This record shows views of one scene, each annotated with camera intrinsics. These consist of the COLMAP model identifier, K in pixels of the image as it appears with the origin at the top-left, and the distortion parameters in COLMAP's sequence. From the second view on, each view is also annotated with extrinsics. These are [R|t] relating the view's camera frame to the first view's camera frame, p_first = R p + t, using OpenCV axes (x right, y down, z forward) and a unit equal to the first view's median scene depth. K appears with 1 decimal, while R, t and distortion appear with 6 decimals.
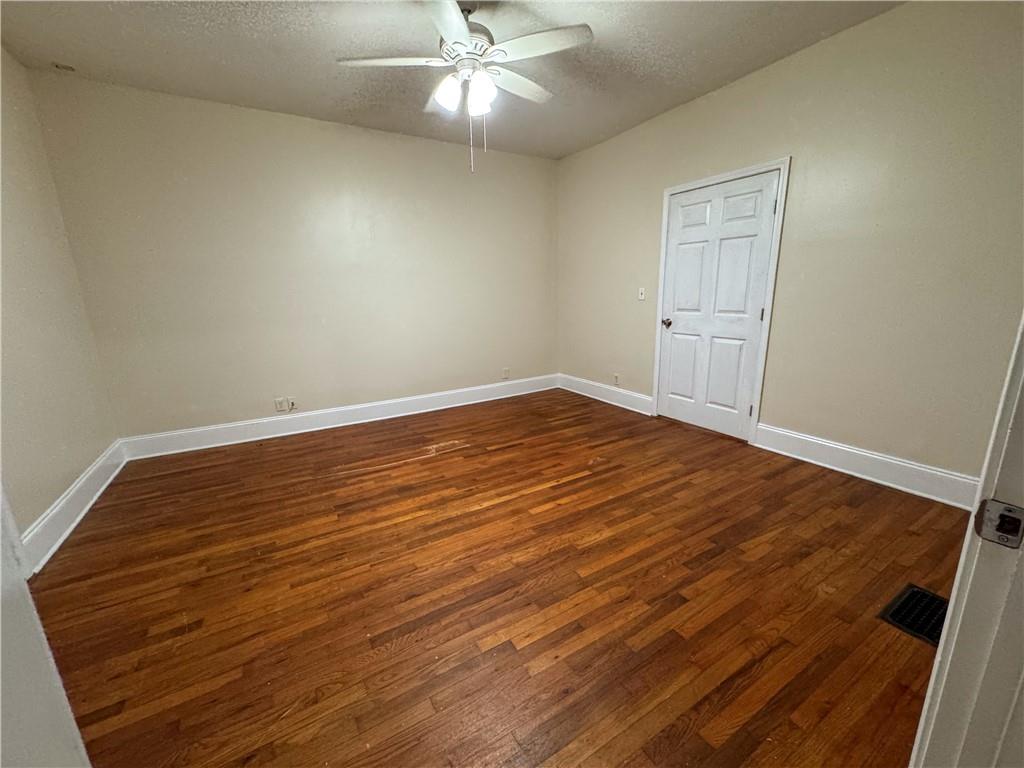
lens RADIAL K [[407.6, 0, 509.9], [0, 407.6, 382.6], [0, 0, 1]] dist [-0.001200, -0.000181]
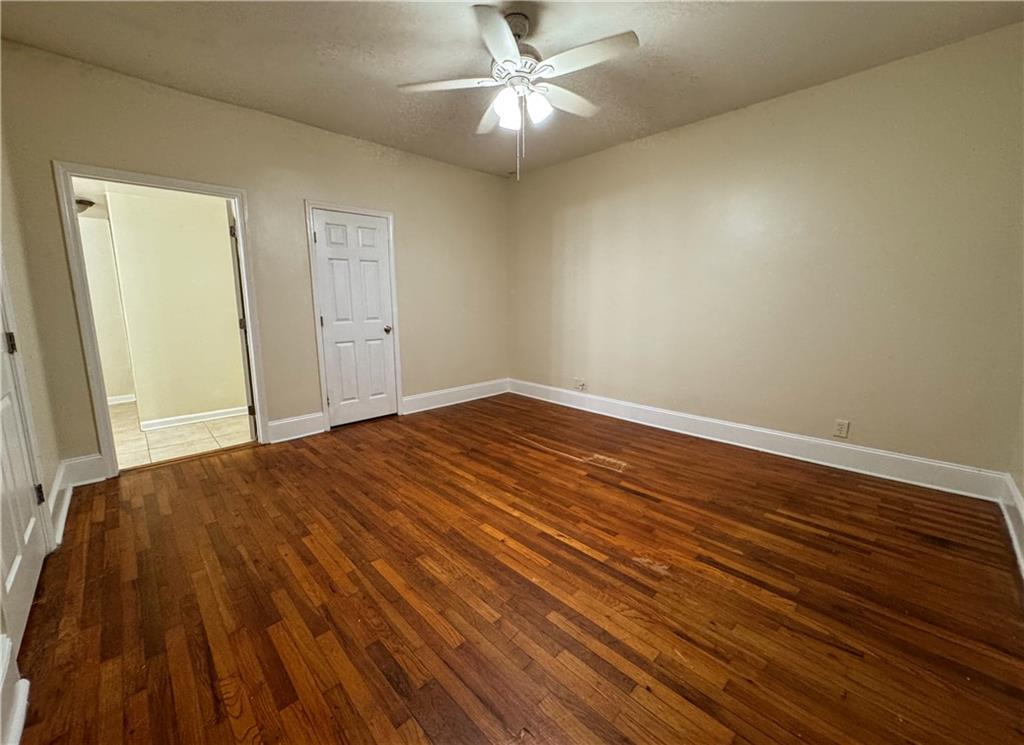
lens RADIAL K [[418.2, 0, 509.9], [0, 418.2, 371.7], [0, 0, 1]] dist [-0.004873, -0.000708]
pose [[0.217927, 0.183038, -0.958647, 0.767629], [-0.217269, 0.966705, 0.135186, -0.135035], [0.951474, 0.178824, 0.250439, 0.642535]]
